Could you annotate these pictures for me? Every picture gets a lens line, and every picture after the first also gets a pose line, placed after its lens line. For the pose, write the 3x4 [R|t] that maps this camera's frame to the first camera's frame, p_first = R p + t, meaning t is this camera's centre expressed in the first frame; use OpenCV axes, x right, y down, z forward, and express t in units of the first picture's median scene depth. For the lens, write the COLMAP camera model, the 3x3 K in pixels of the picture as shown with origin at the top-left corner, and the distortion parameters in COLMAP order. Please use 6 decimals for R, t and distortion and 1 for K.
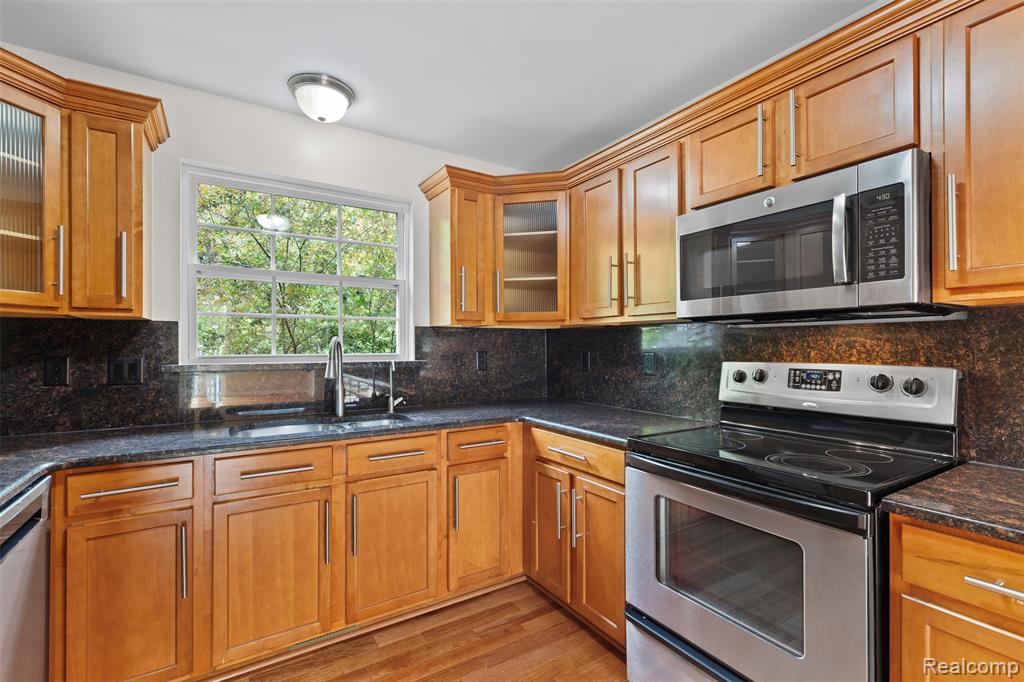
lens RADIAL K [[462.2, 0, 512.3], [0, 462.2, 346.9], [0, 0, 1]] dist [0.004907, -0.000832]
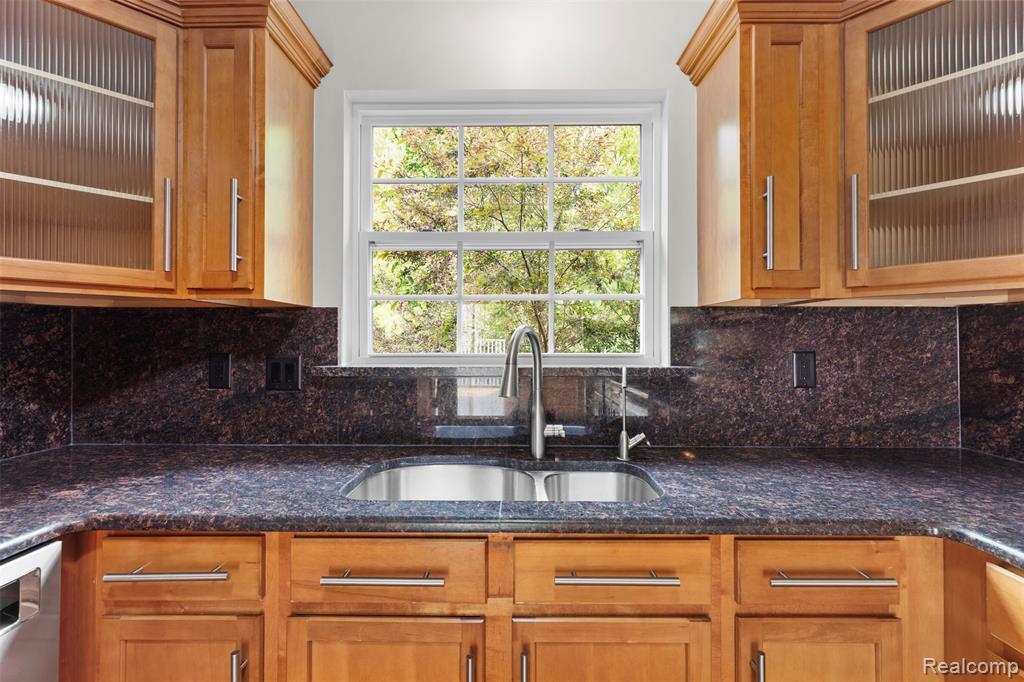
lens RADIAL K [[462.2, 0, 511.6], [0, 462.2, 337.9], [0, 0, 1]] dist [0.004907, -0.000832]
pose [[0.837207, -0.002906, -0.546879, -0.078218], [-0.002779, 0.999950, -0.009567, 0.000112], [0.546879, 0.009530, 0.837157, 0.519165]]
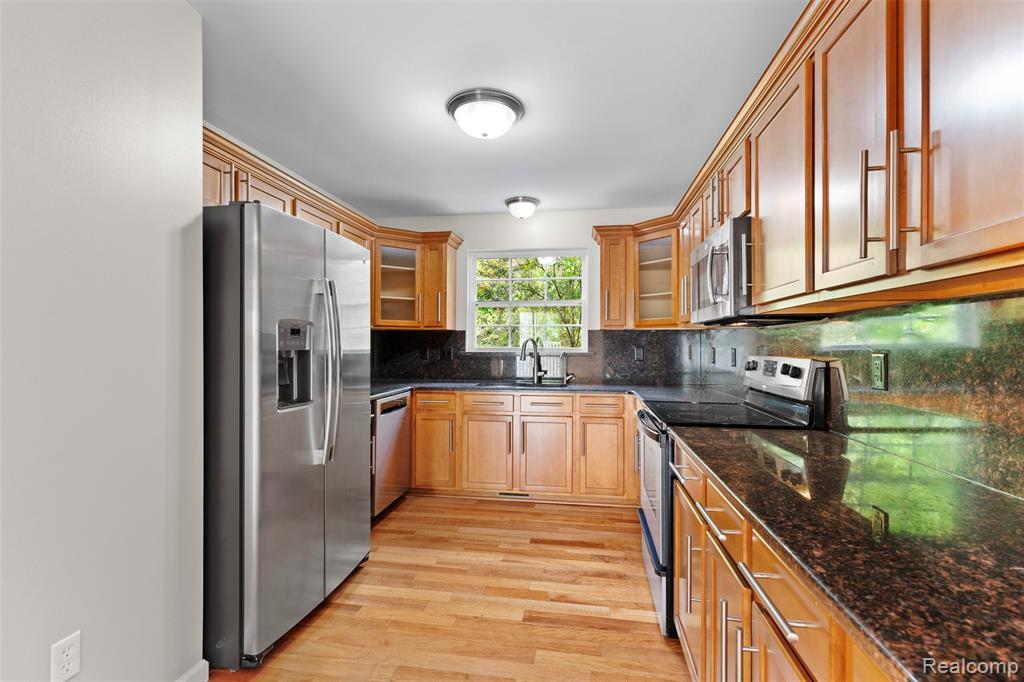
lens RADIAL K [[462.2, 0, 512.9], [0, 462.2, 339.5], [0, 0, 1]] dist [0.004907, -0.000832]
pose [[0.754211, -0.002379, -0.656628, 0.762625], [-0.005584, 0.999934, -0.010036, 0.004598], [0.656609, 0.011236, 0.754148, -0.394062]]
